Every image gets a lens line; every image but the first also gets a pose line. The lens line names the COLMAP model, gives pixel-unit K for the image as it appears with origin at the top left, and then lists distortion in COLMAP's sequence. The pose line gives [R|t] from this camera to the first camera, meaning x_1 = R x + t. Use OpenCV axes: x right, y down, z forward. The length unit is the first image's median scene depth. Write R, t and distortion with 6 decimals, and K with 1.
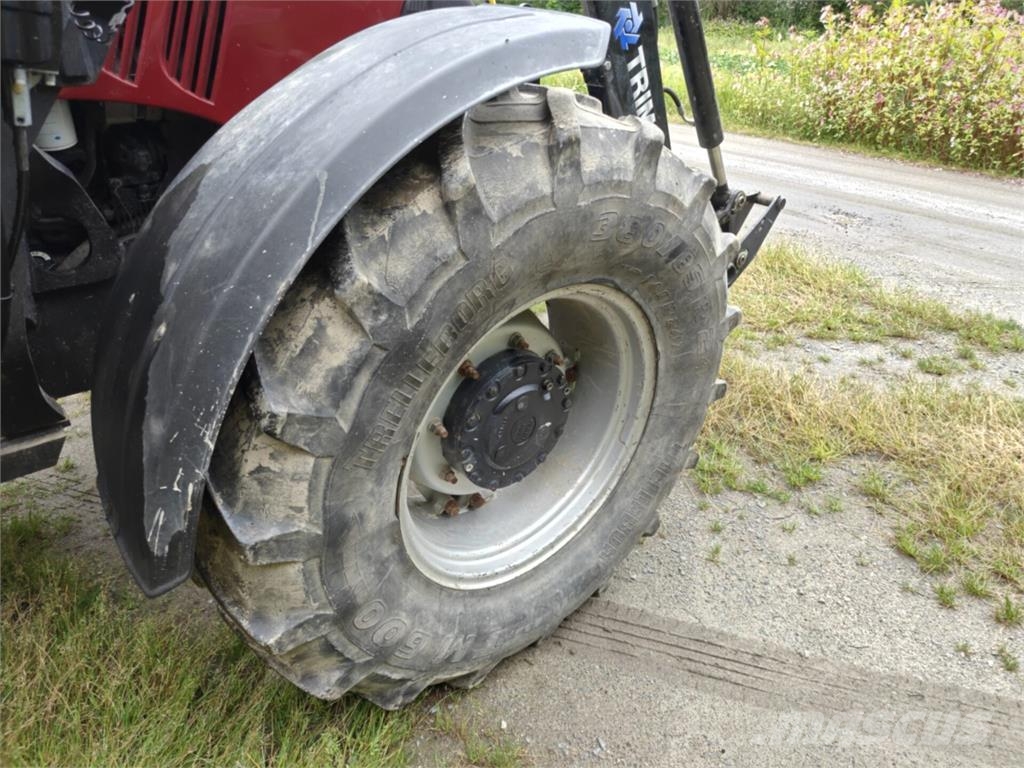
lens RADIAL K [[690.3, 0, 512.0], [0, 690.3, 384.0], [0, 0, 1]] dist [0.051021, -0.057434]
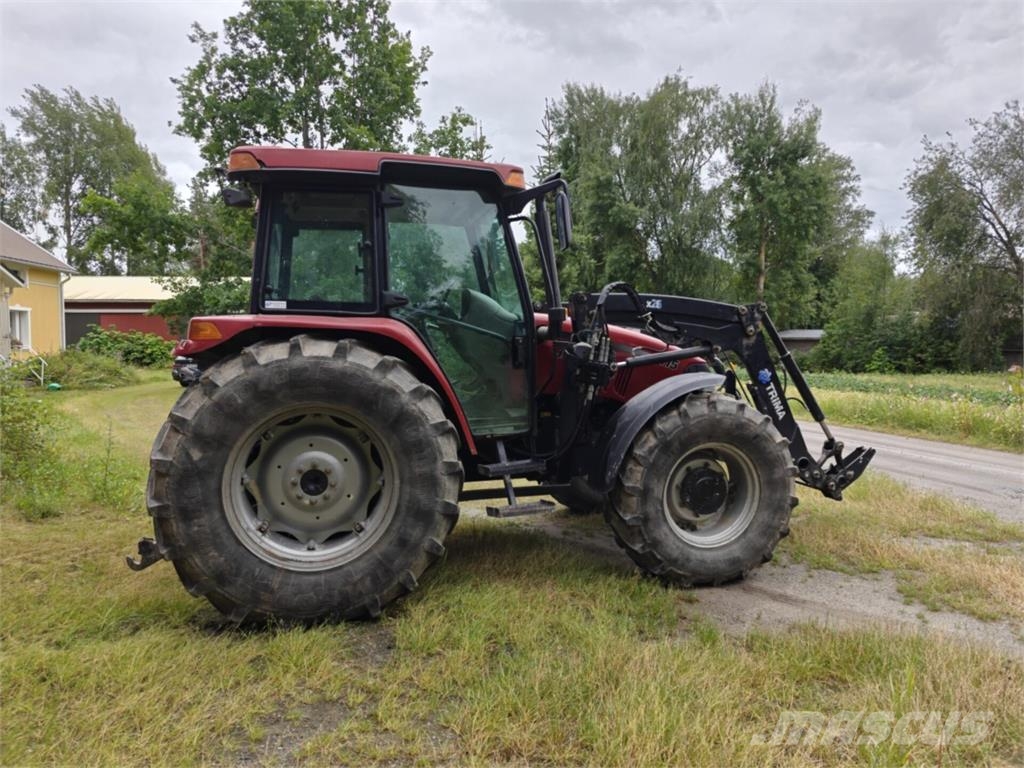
lens RADIAL K [[690.3, 0, 512.0], [0, 690.3, 384.0], [0, 0, 1]] dist [0.051021, -0.057434]
pose [[0.898203, -0.007647, -0.439515, 0.609211], [-0.188265, 0.896817, -0.400345, 1.057088], [0.397225, 0.442336, 0.804084, -2.095228]]
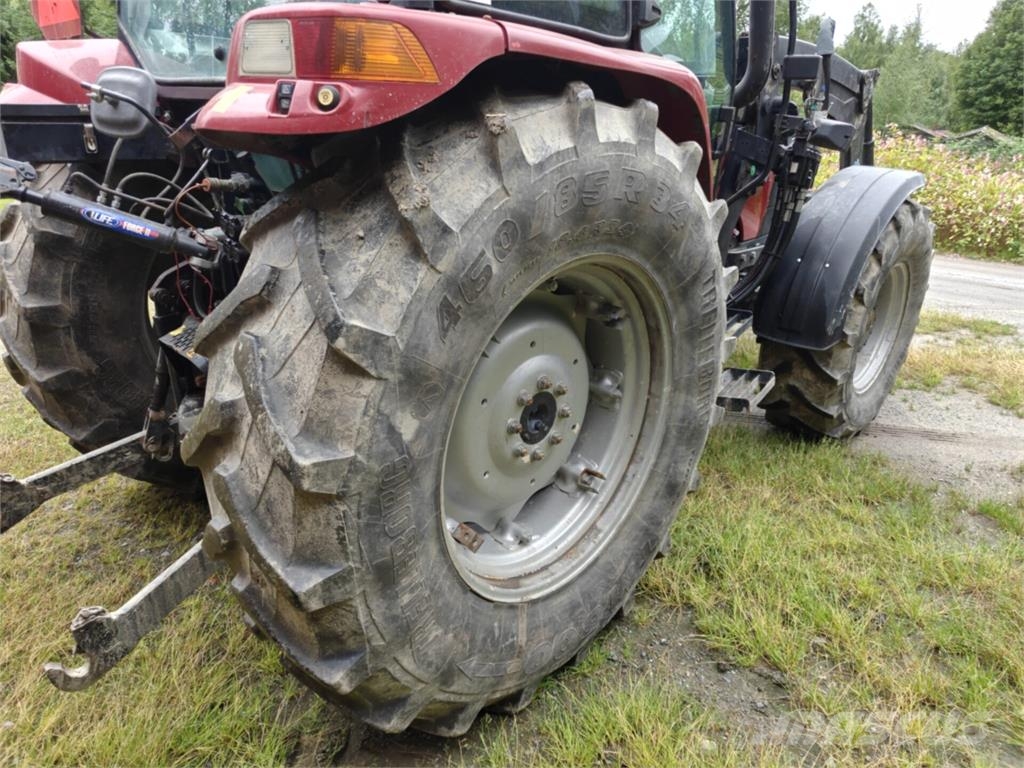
lens RADIAL K [[695.1, 0, 513.8], [0, 695.1, 385.2], [0, 0, 1]] dist [0.061165, -0.067413]
pose [[0.993072, -0.041560, 0.109911, -1.546212], [0.057030, 0.988282, -0.141586, 0.566991], [-0.102738, 0.146873, 0.983805, -1.321542]]
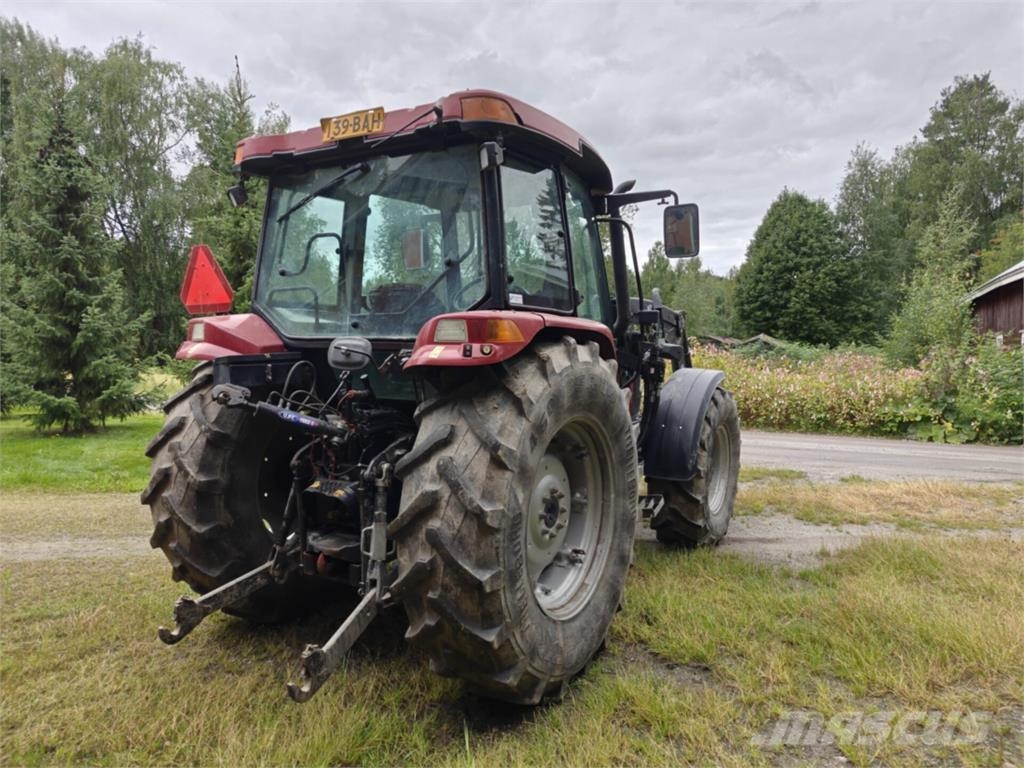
lens RADIAL K [[690.3, 0, 512.0], [0, 690.3, 384.0], [0, 0, 1]] dist [0.051021, -0.057434]
pose [[0.944528, -0.055097, 0.323776, -2.219117], [0.188581, 0.898102, -0.397304, 0.961260], [-0.268894, 0.436323, 0.858672, -2.157014]]
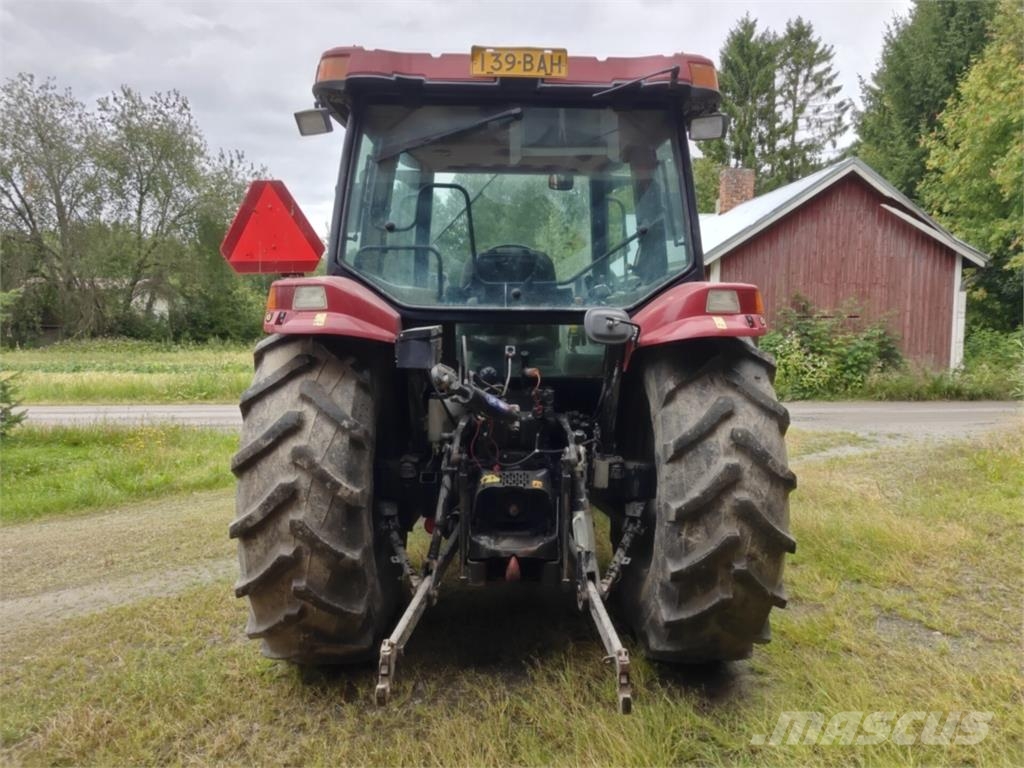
lens RADIAL K [[678.4, 0, 510.0], [0, 678.4, 397.2], [0, 0, 1]] dist [0.053373, -0.057363]
pose [[0.616602, -0.104788, 0.780270, -3.625448], [0.399636, 0.895576, -0.195536, 0.388128], [-0.678301, 0.432392, 0.594091, -1.106759]]
